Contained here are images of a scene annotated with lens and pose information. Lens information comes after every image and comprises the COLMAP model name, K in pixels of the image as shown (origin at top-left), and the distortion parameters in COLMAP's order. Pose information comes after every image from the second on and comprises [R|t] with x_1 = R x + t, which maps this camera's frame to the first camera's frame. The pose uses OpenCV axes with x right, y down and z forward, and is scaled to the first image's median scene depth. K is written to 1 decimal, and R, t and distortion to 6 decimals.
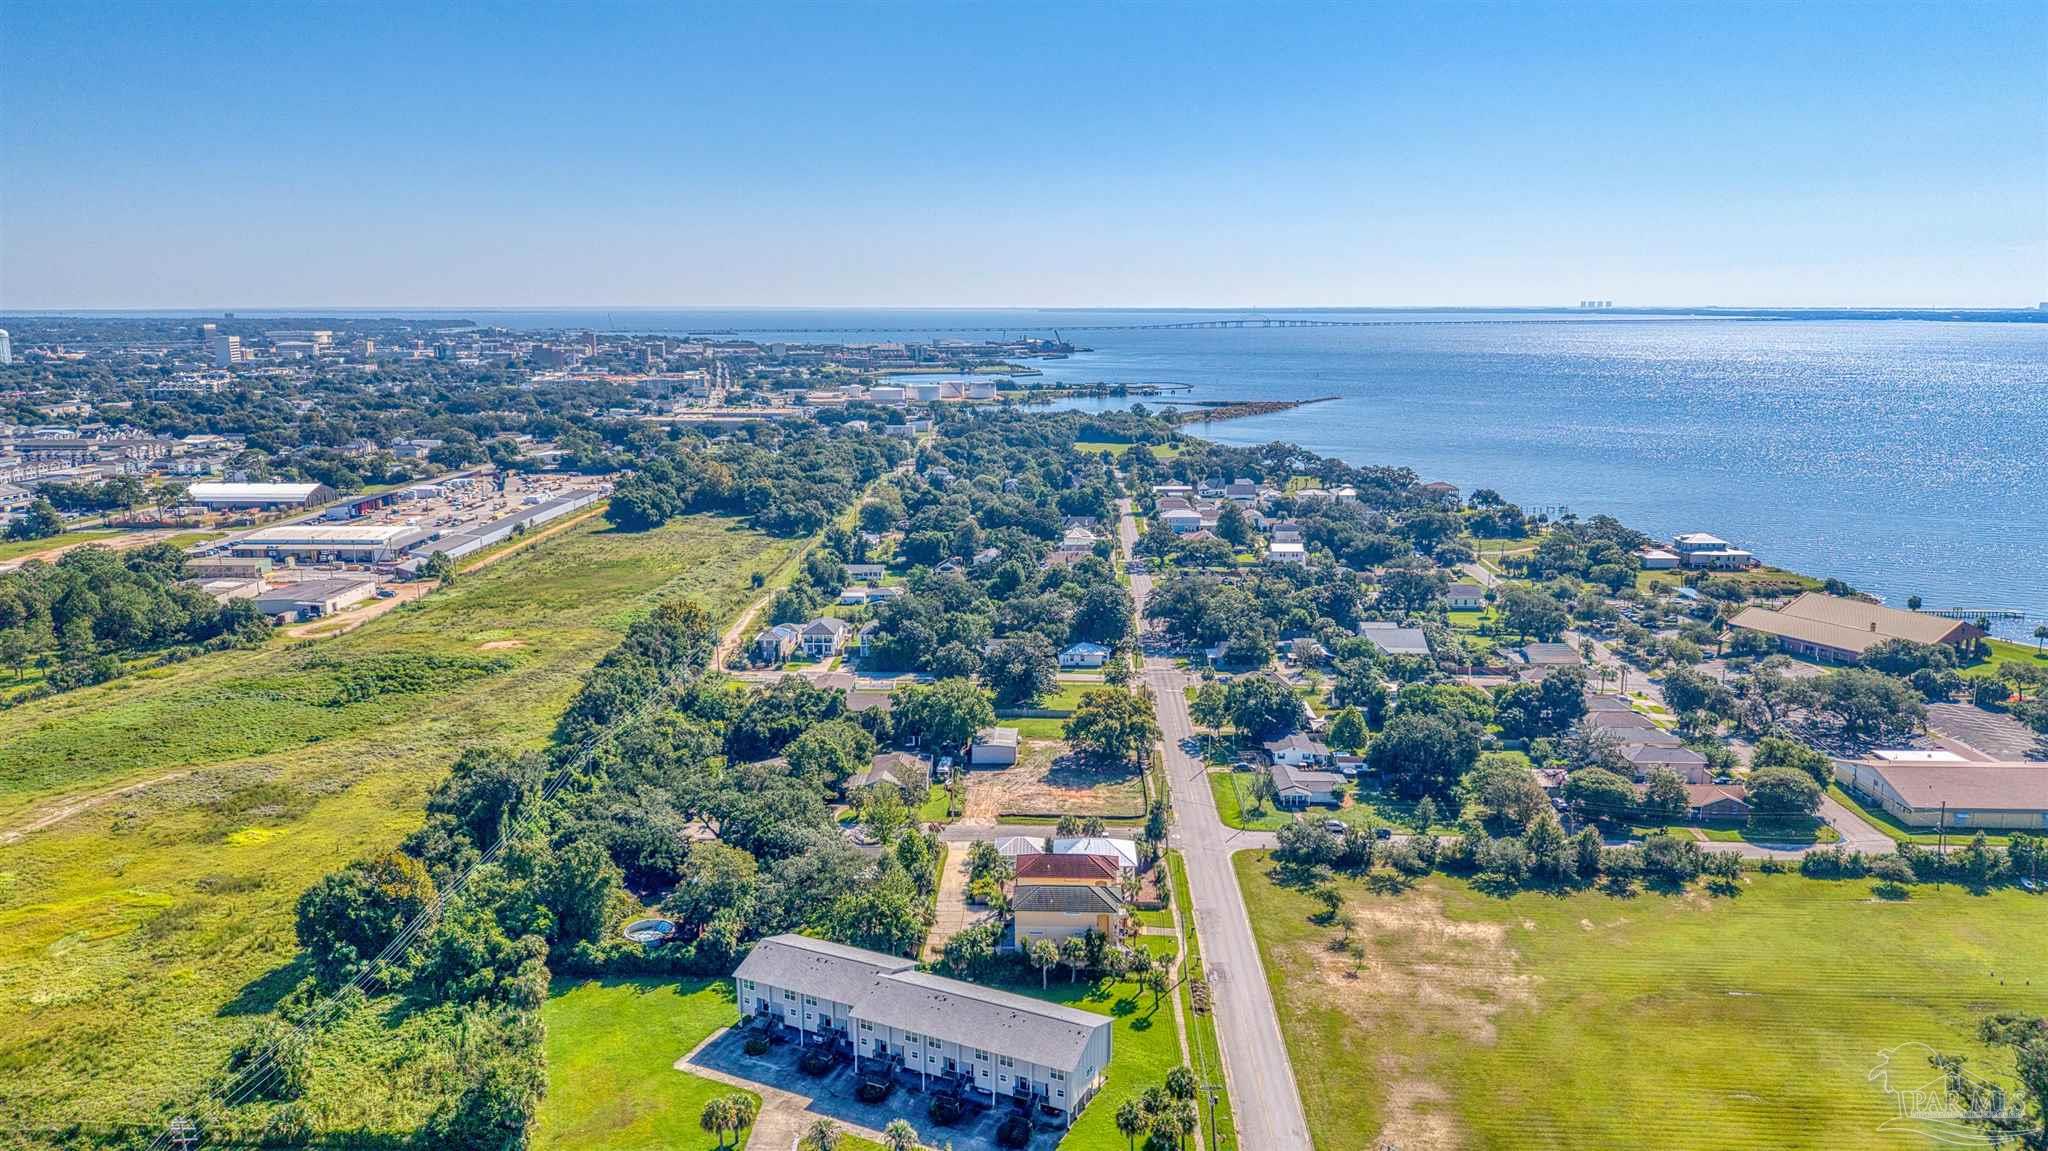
lens RADIAL K [[1387.9, 0, 1026.0], [0, 1387.9, 583.3], [0, 0, 1]] dist [0.061135, -0.074379]
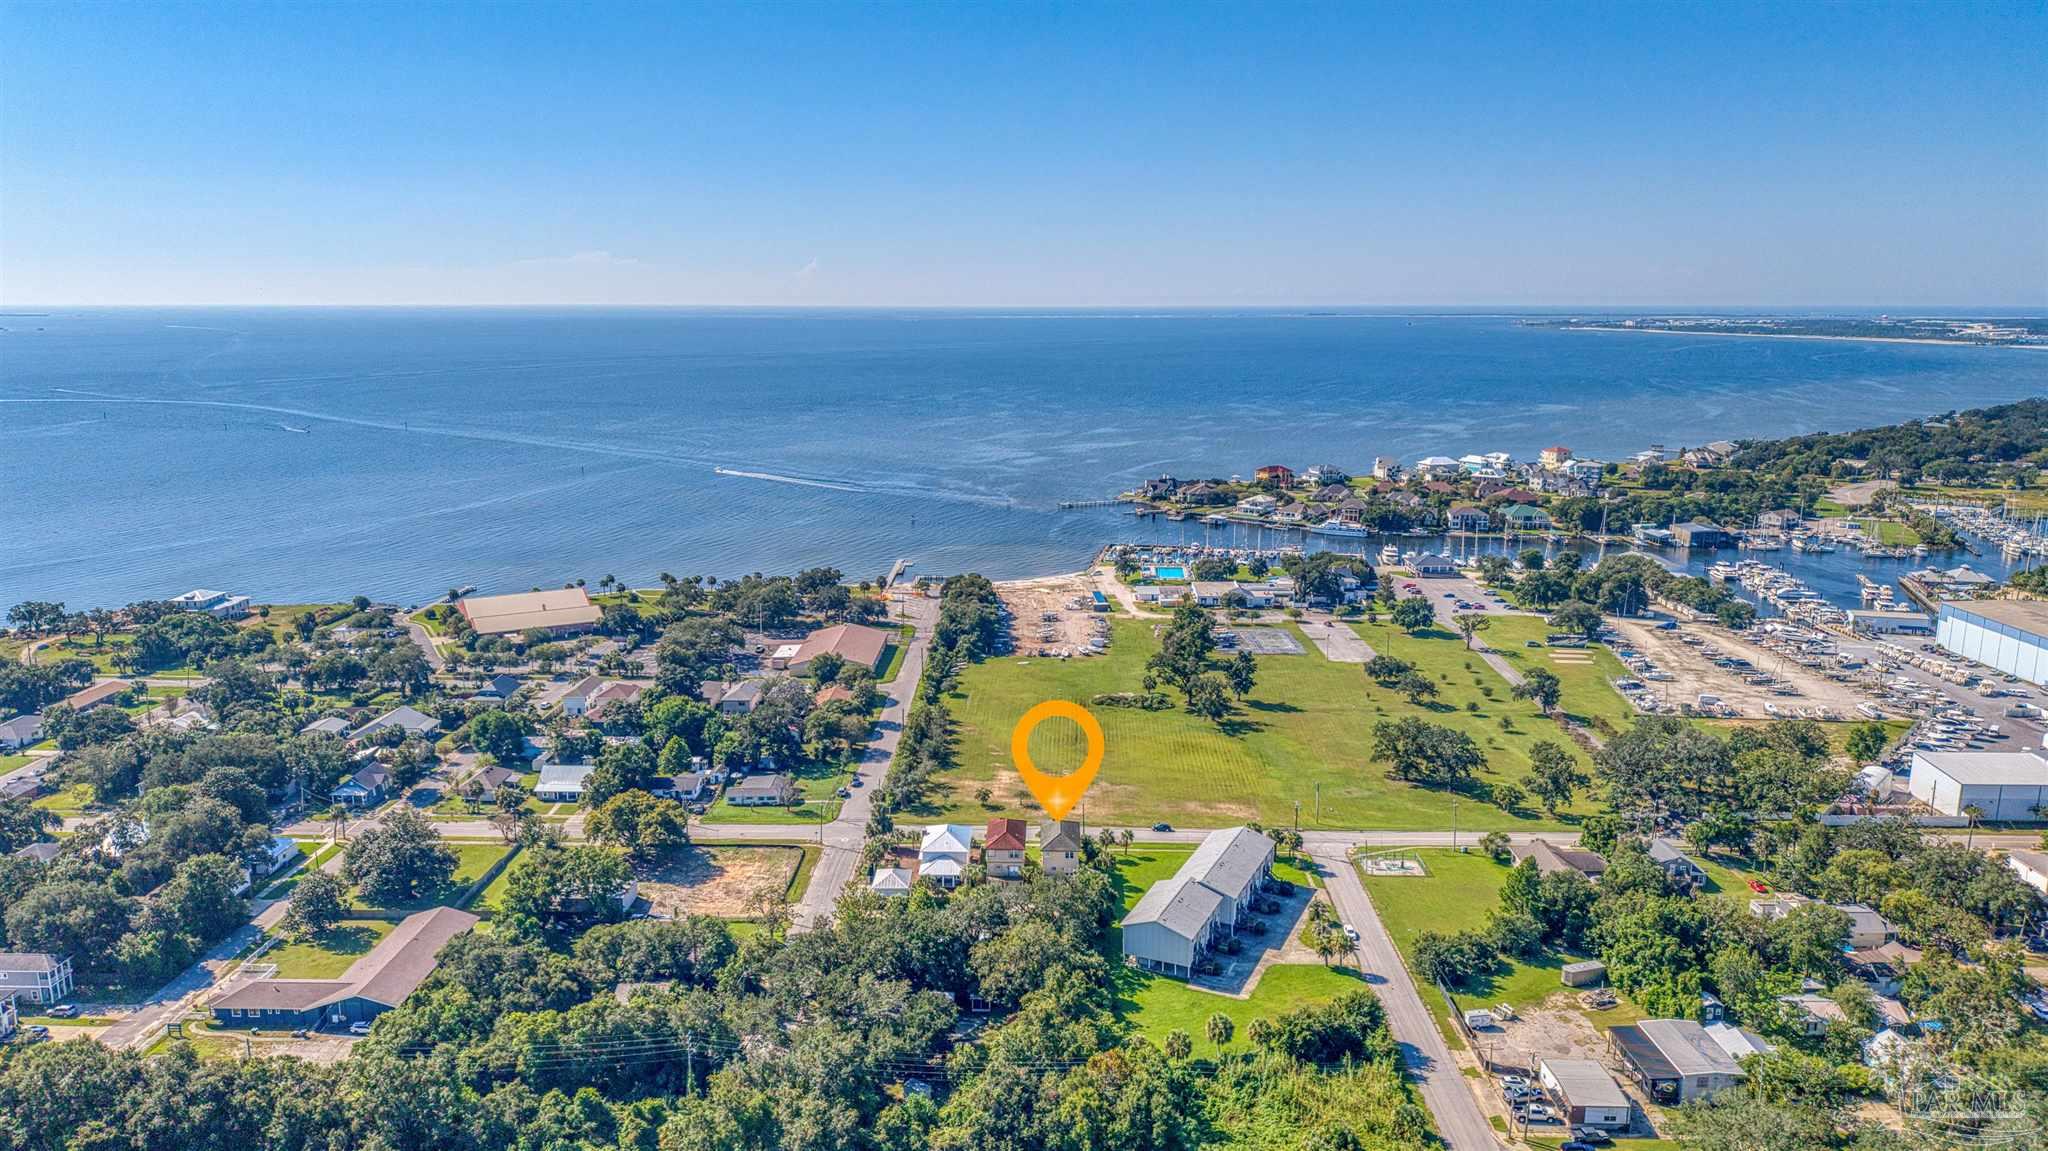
lens RADIAL K [[1387.9, 0, 1026.0], [0, 1387.9, 583.3], [0, 0, 1]] dist [0.061135, -0.074379]
pose [[-0.017931, -0.201372, 0.979351, -0.979201], [0.199331, 0.959125, 0.200863, -0.230582], [-0.979768, 0.198816, 0.022941, 0.726157]]
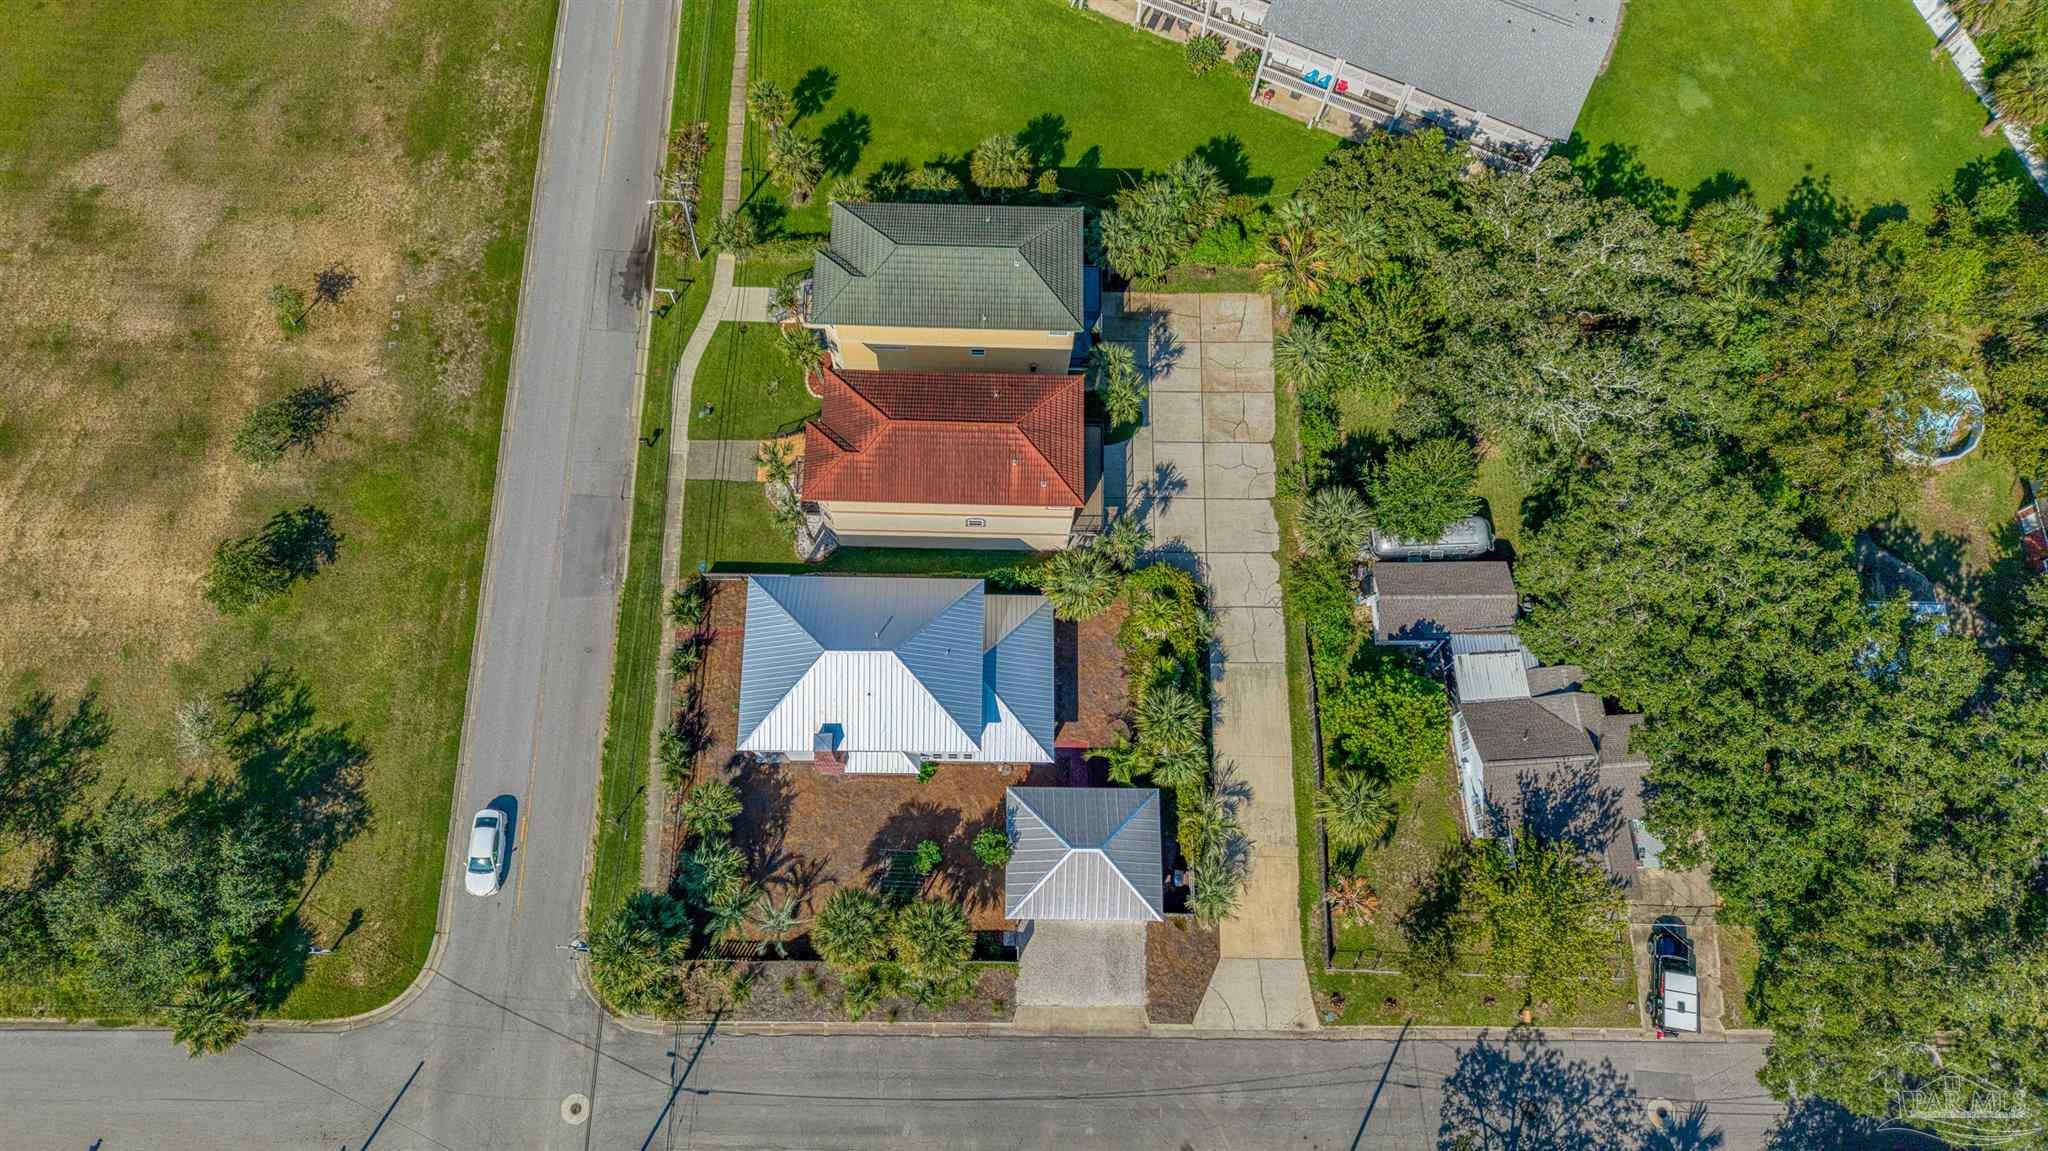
lens RADIAL K [[1387.9, 0, 1026.0], [0, 1387.9, 583.3], [0, 0, 1]] dist [0.061135, -0.074379]
pose [[-0.998902, 0.018720, -0.042957, 0.020349], [-0.040999, 0.094739, 0.994658, -0.133520], [0.022690, 0.995326, -0.093867, 0.862729]]
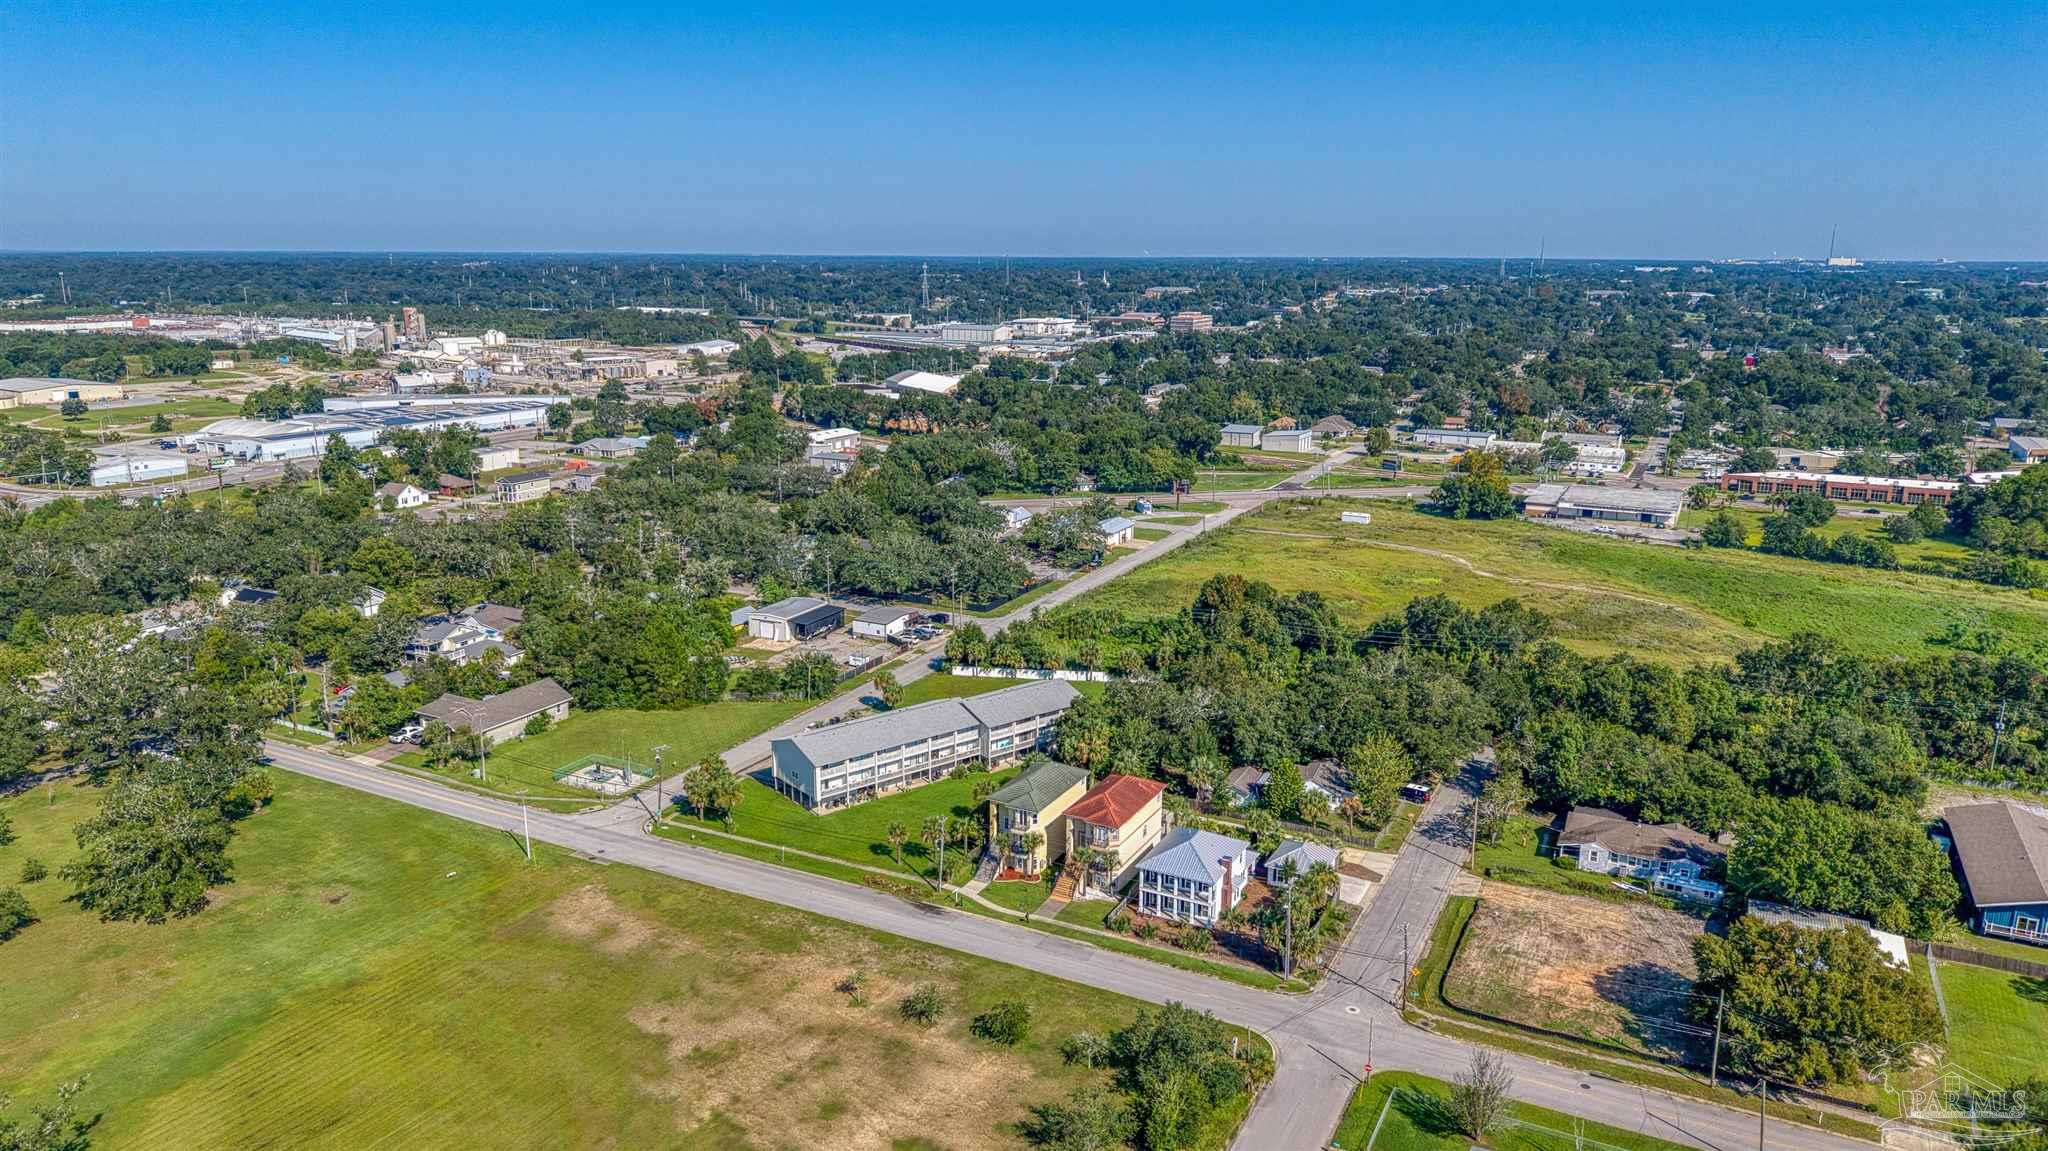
lens RADIAL K [[1387.9, 0, 1026.0], [0, 1387.9, 583.3], [0, 0, 1]] dist [0.061135, -0.074379]
pose [[-0.428993, 0.210961, -0.878328, 0.612487], [-0.193898, 0.928176, 0.317637, -0.139654], [0.882252, 0.306570, -0.357276, 0.972345]]
